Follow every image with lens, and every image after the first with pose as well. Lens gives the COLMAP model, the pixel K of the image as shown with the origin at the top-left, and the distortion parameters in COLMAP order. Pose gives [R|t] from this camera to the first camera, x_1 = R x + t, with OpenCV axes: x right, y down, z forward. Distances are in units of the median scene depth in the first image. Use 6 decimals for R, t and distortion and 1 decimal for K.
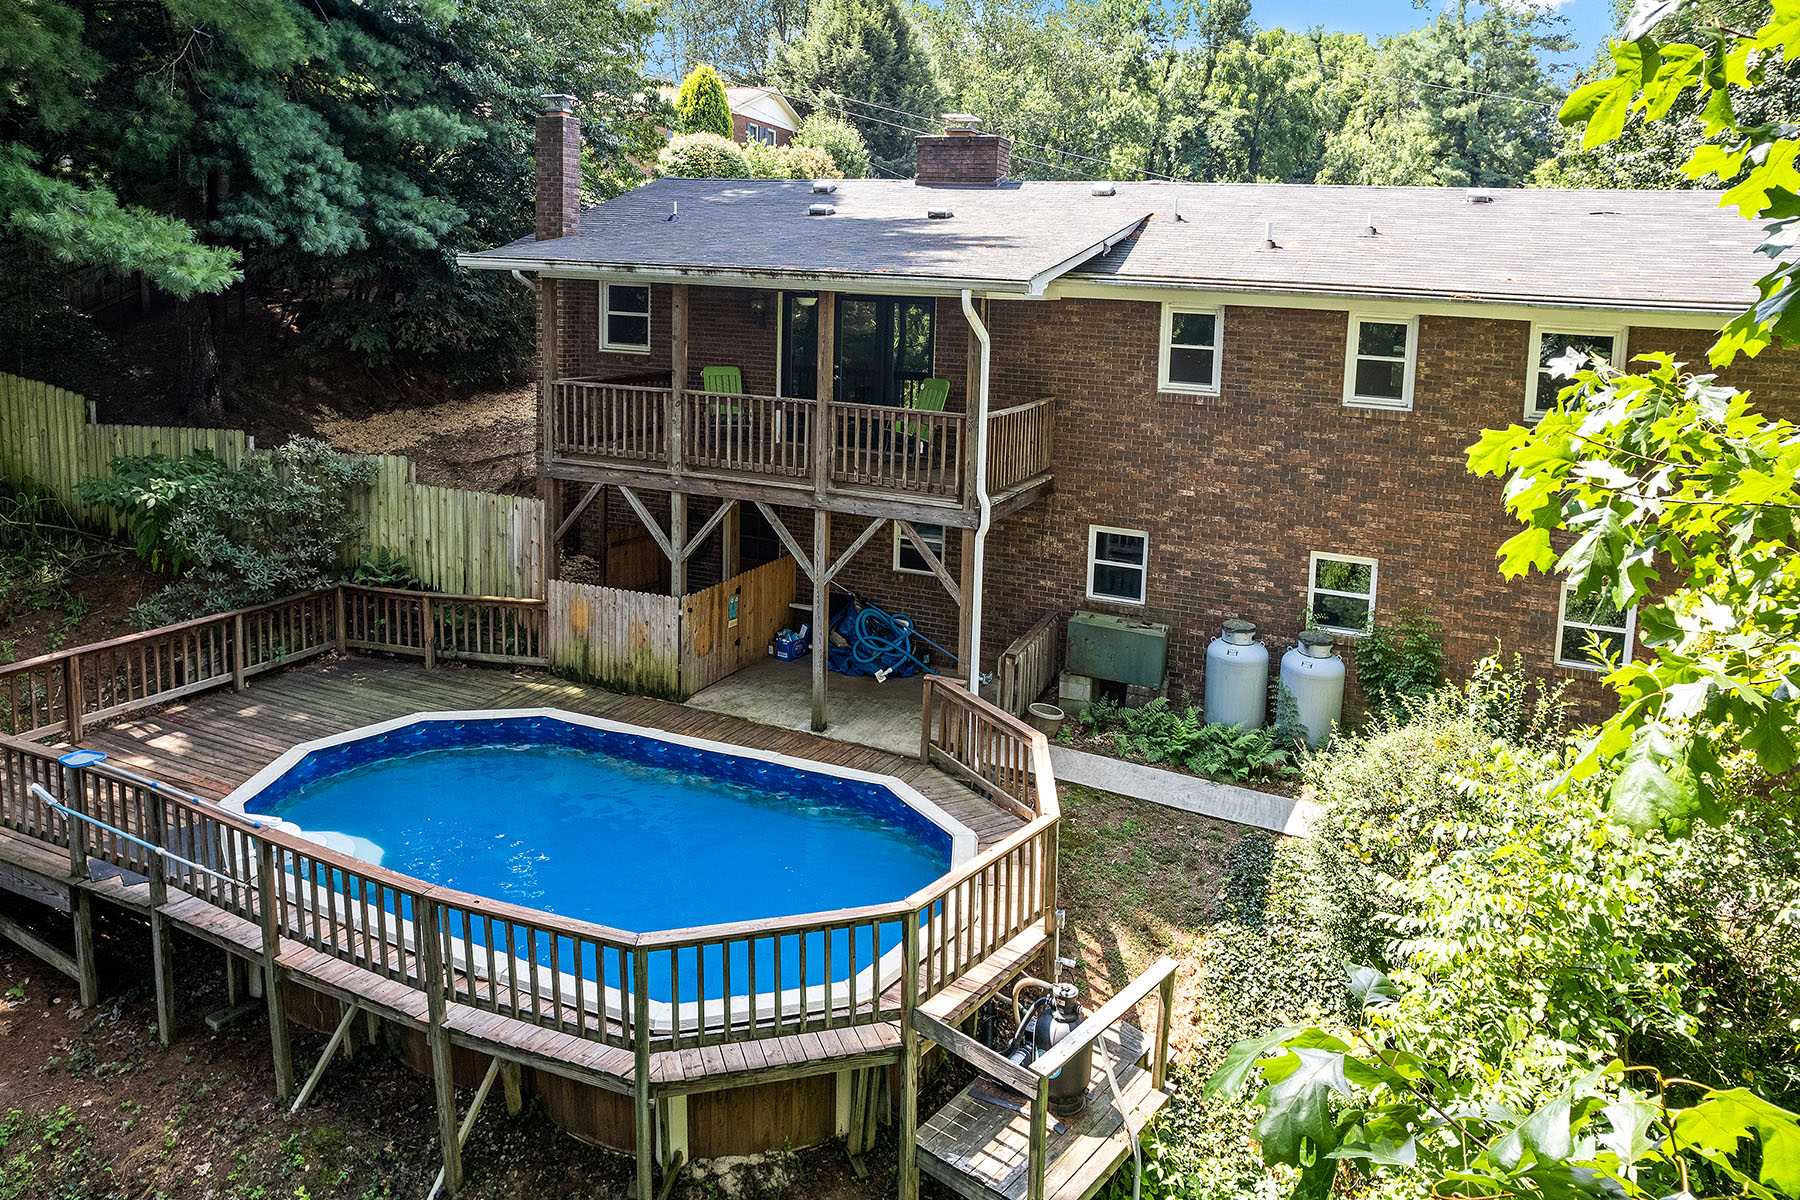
lens RADIAL K [[1177.9, 0, 900.2], [0, 1177.9, 560.0], [0, 0, 1]] dist [-0.024606, 0.003825]
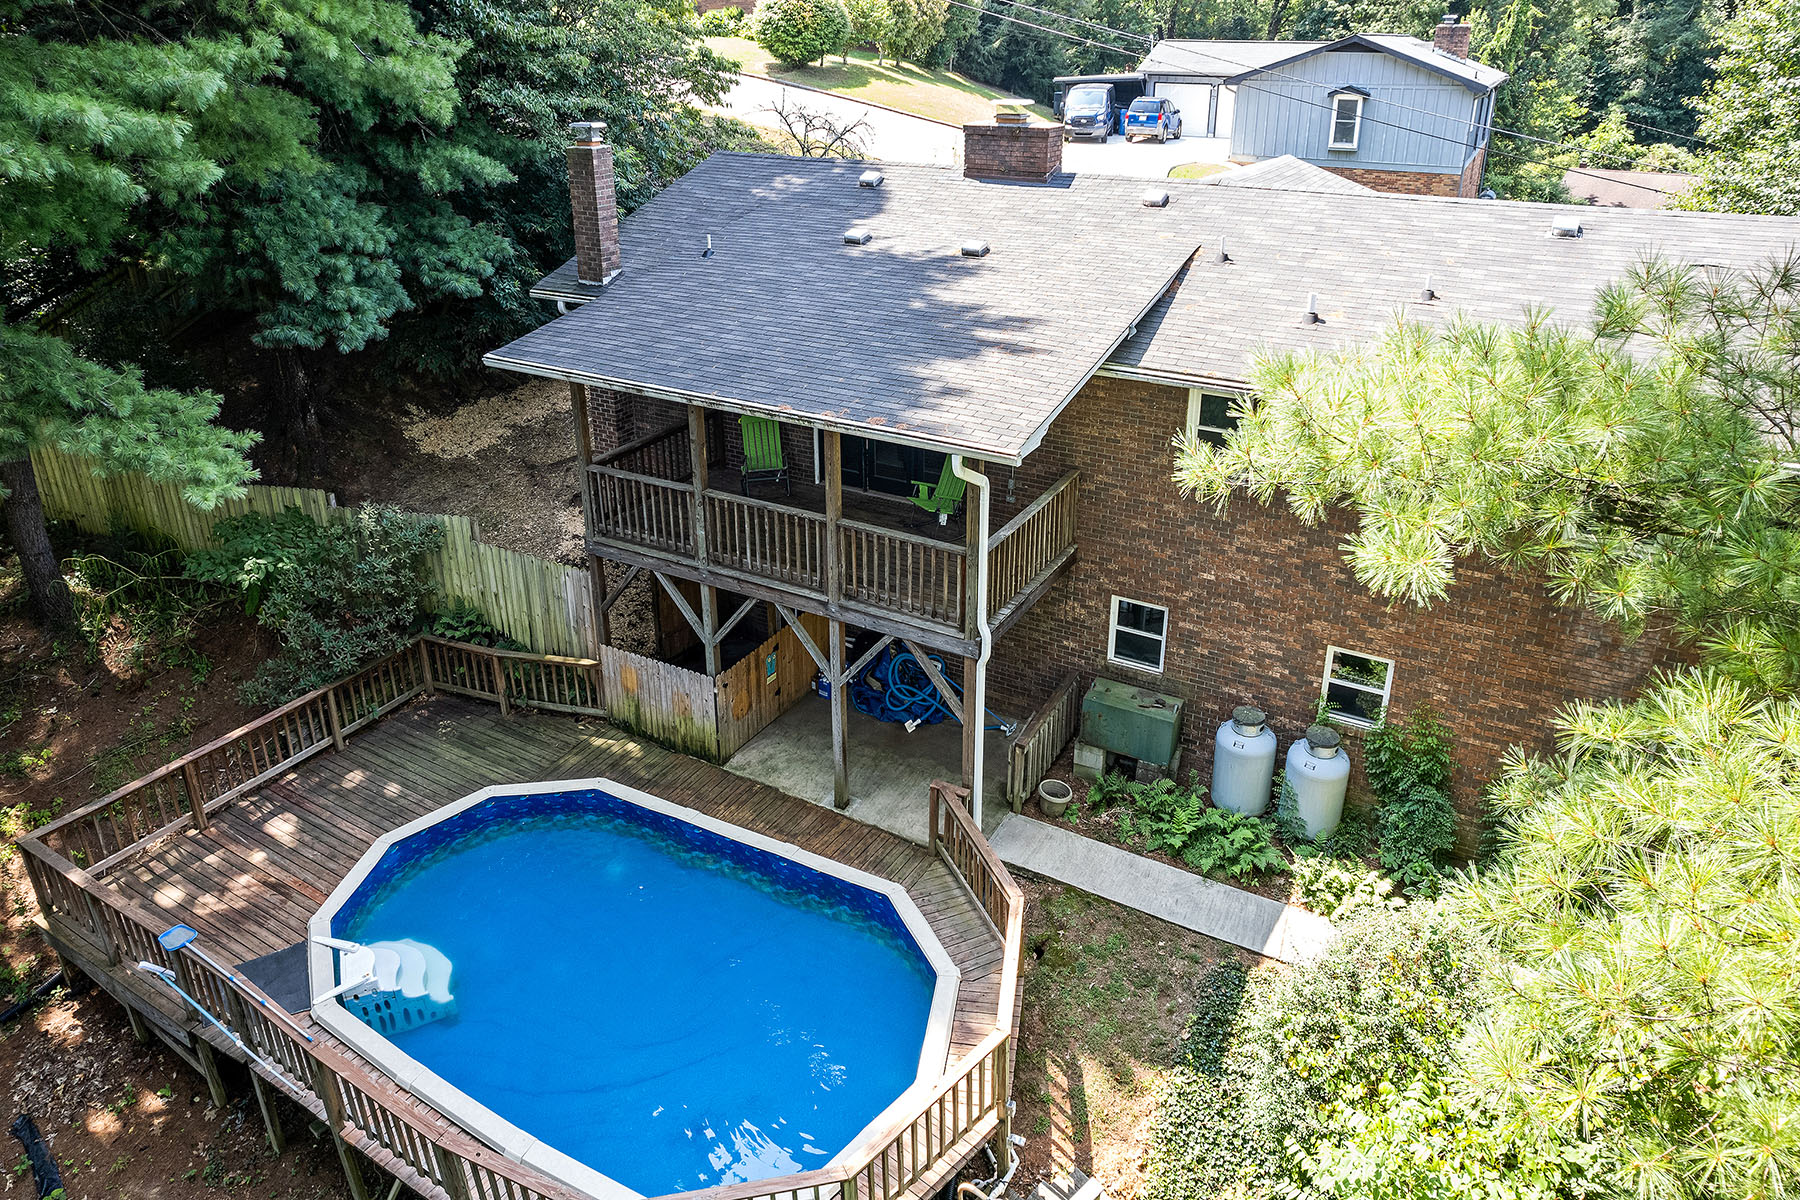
lens RADIAL K [[1102.2, 0, 901.4], [0, 1102.2, 600.0], [0, 0, 1]] dist [-0.023282, -0.002538]
pose [[0.993279, 0.013035, -0.115006, 0.096351], [0.014246, 0.972314, 0.233243, -0.266846], [0.114863, -0.233314, 0.965594, 0.066162]]
